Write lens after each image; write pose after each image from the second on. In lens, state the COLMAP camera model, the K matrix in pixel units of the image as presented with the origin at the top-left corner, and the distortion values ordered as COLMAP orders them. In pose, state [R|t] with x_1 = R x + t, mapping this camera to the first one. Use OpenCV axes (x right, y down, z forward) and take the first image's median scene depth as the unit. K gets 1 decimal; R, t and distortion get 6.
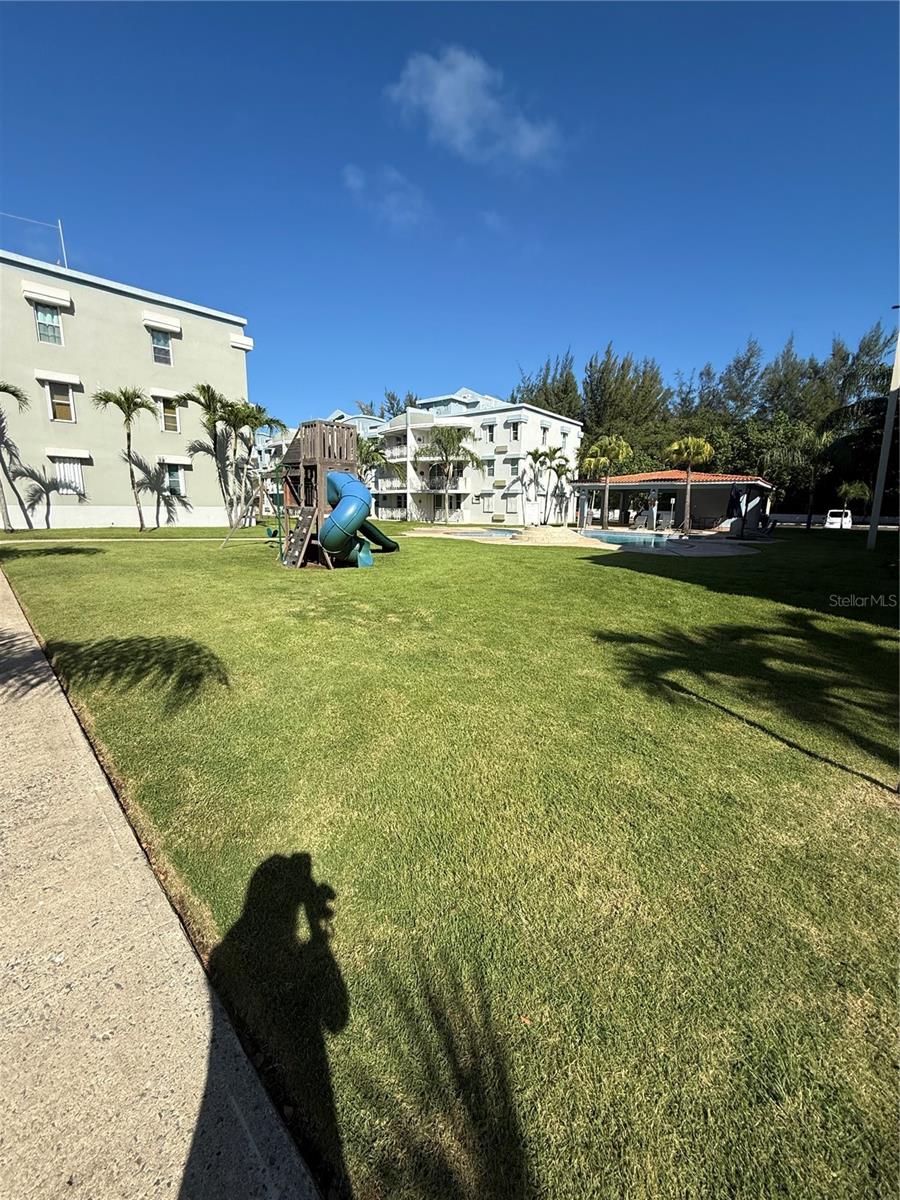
lens RADIAL K [[473.8, 0, 454.3], [0, 473.8, 596.5], [0, 0, 1]] dist [-0.000826, 0.000539]
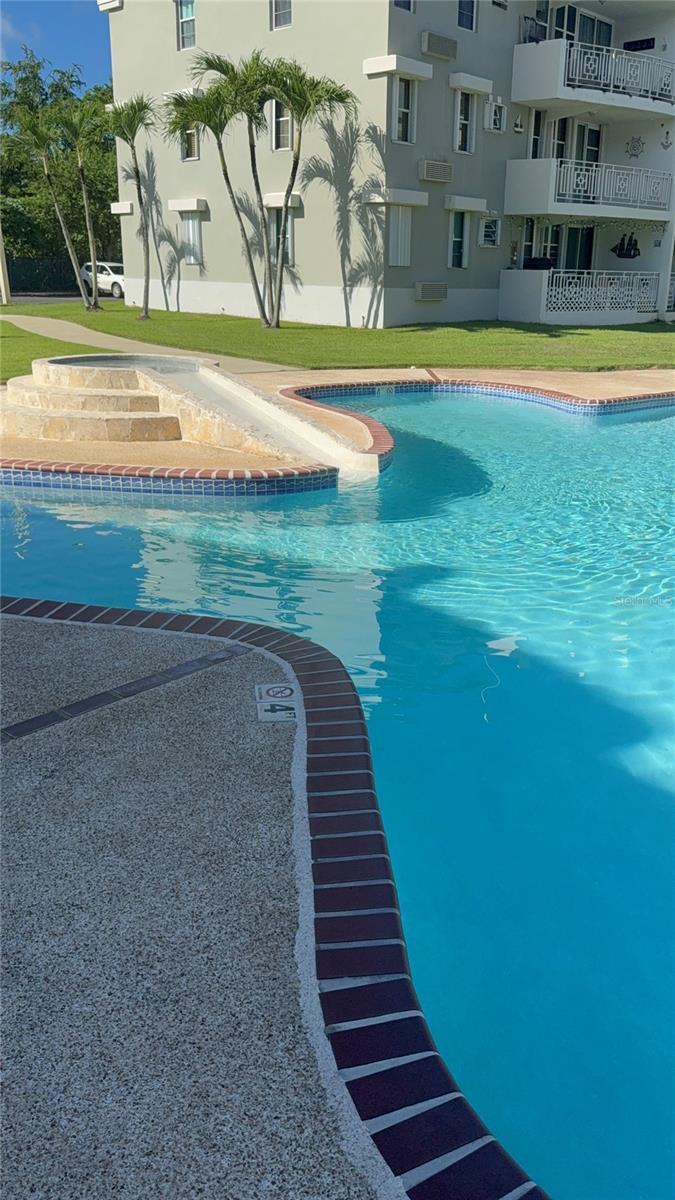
lens RADIAL K [[961.1, 0, 370.7], [0, 961.1, 575.7], [0, 0, 1]] dist [0.115164, -0.205907]
pose [[0.041544, 0.283096, -0.958191, 0.412966], [-0.206804, 0.940688, 0.268958, -0.121461], [0.977500, 0.186985, 0.097625, 0.656650]]
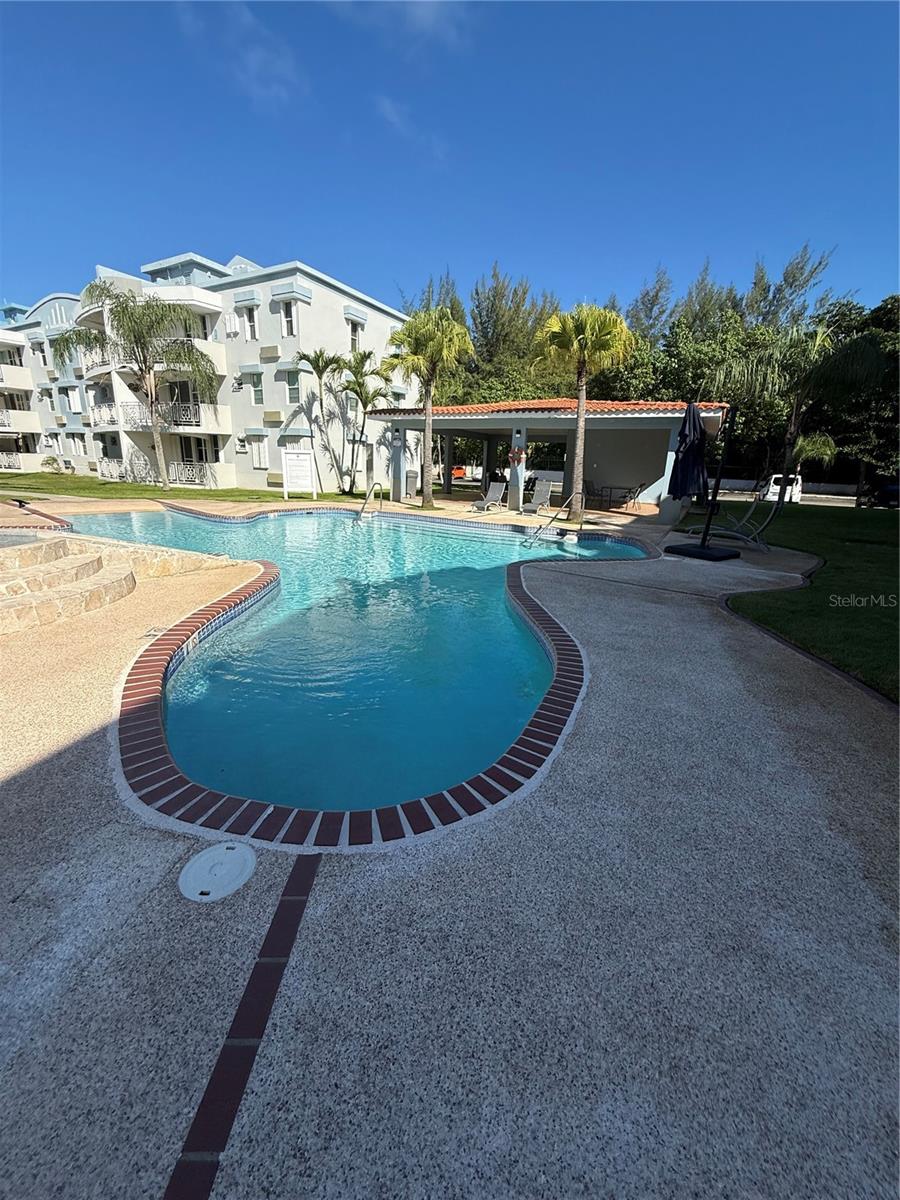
lens RADIAL K [[475.2, 0, 446.6], [0, 475.2, 596.7], [0, 0, 1]] dist [0.000095, 0.000457]
pose [[0.985768, -0.024610, 0.166303, 0.230544], [0.010057, 0.996088, 0.087788, -0.083837], [-0.167813, -0.084866, 0.982159, 0.448279]]
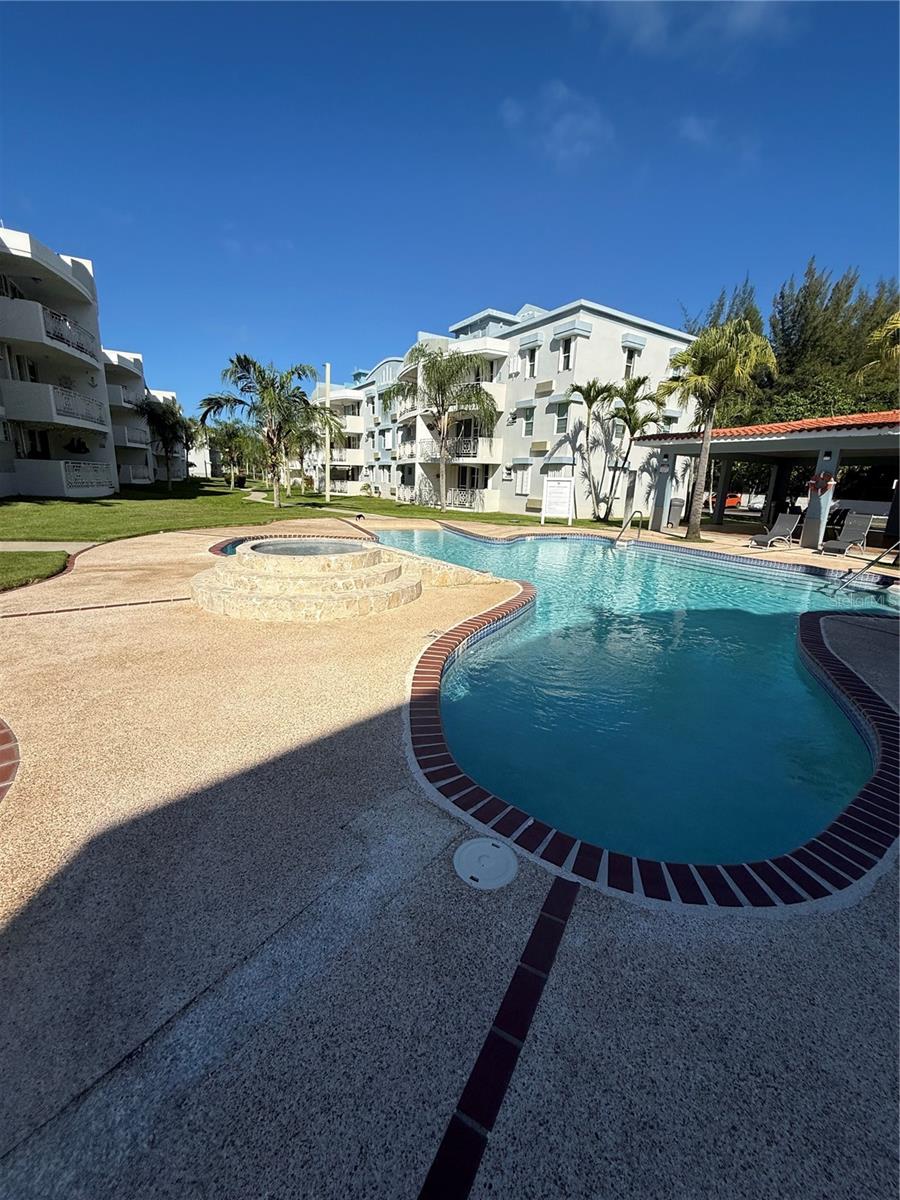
lens RADIAL K [[473.7, 0, 450.7], [0, 473.7, 597.2], [0, 0, 1]] dist [0.000860, 0.000154]
pose [[0.945280, 0.098188, -0.311136, 0.224497], [-0.084847, 0.994810, 0.056163, -0.084112], [0.315035, -0.026691, 0.948705, 0.446724]]
